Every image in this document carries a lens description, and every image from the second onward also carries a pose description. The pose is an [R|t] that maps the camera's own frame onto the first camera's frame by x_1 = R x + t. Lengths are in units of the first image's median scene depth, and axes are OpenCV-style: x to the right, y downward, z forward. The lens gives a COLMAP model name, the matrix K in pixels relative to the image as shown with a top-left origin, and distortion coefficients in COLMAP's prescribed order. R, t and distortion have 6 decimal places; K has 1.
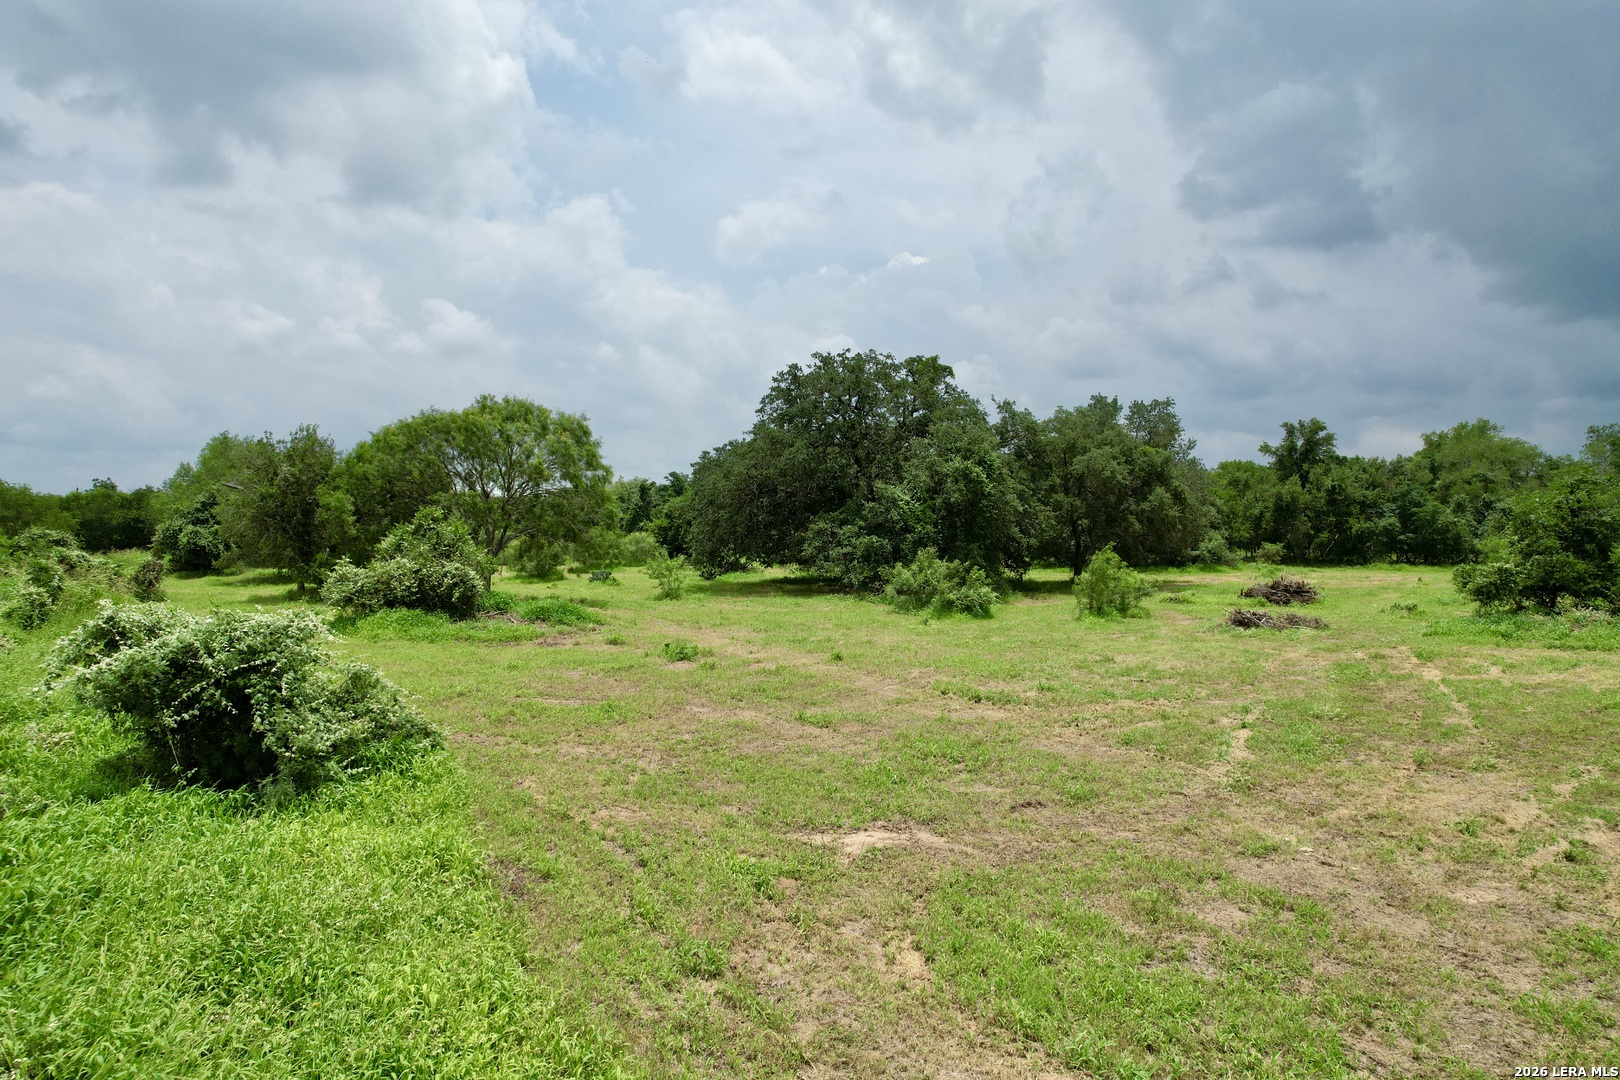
lens RADIAL K [[1106.6, 0, 810.0], [0, 1106.6, 540.0], [0, 0, 1]] dist [-0.023279, 0.003337]
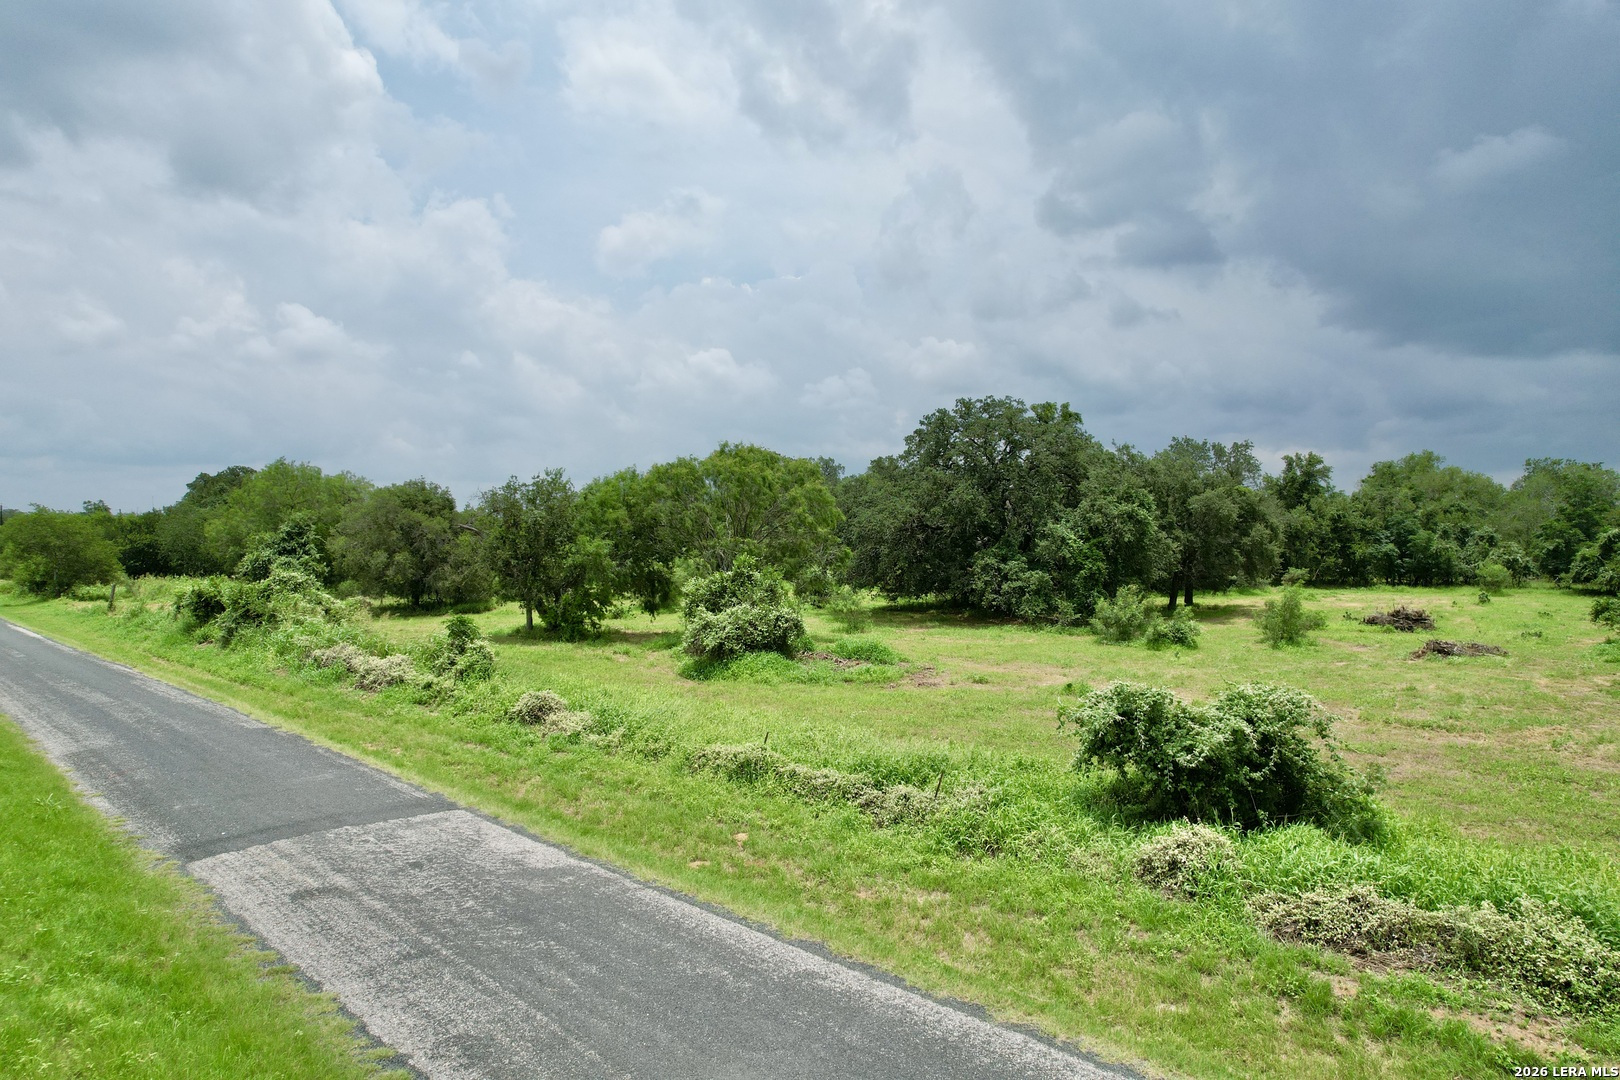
lens RADIAL K [[1106.6, 0, 810.0], [0, 1106.6, 540.0], [0, 0, 1]] dist [-0.023279, 0.003337]
pose [[0.993006, -0.001206, 0.118060, -0.193552], [0.002282, 0.999957, -0.008981, -0.016368], [-0.118044, 0.009188, 0.992966, -0.037207]]
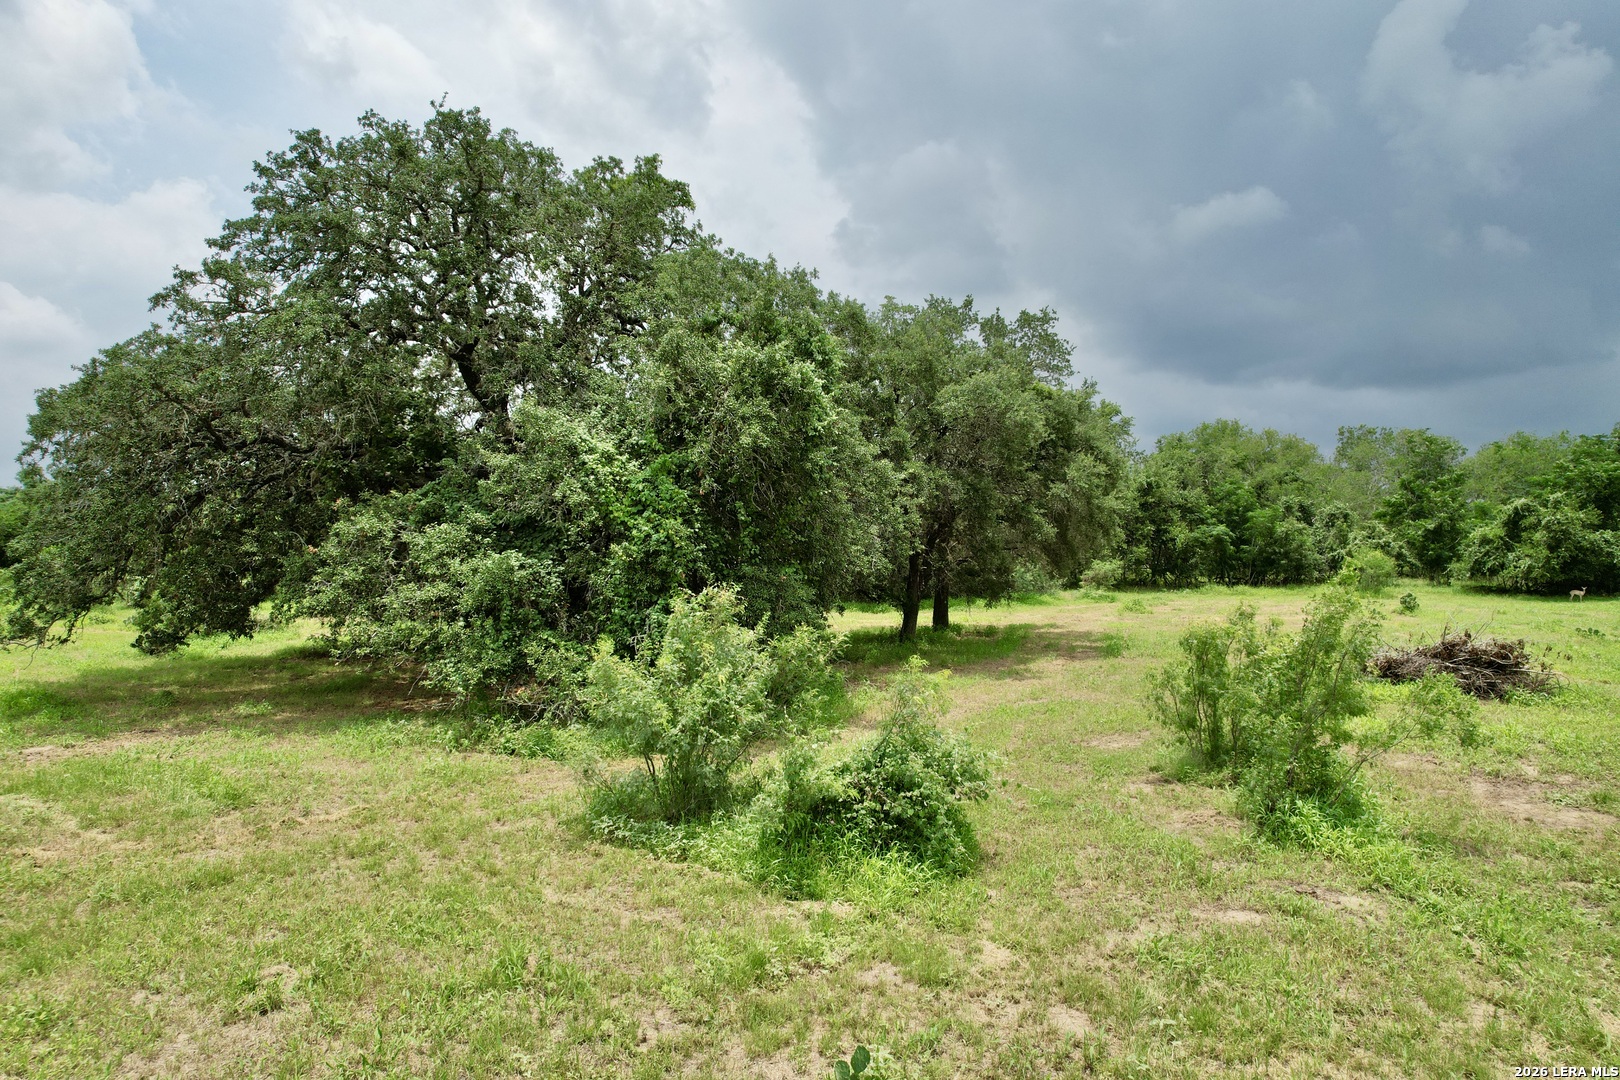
lens RADIAL K [[1057.8, 0, 810.0], [0, 1057.8, 540.0], [0, 0, 1]] dist [-0.039673, 0.000320]
pose [[0.947553, -0.007615, 0.319508, 0.025773], [0.014990, 0.999675, -0.020630, 0.000831], [-0.319247, 0.024337, 0.947359, 0.417182]]
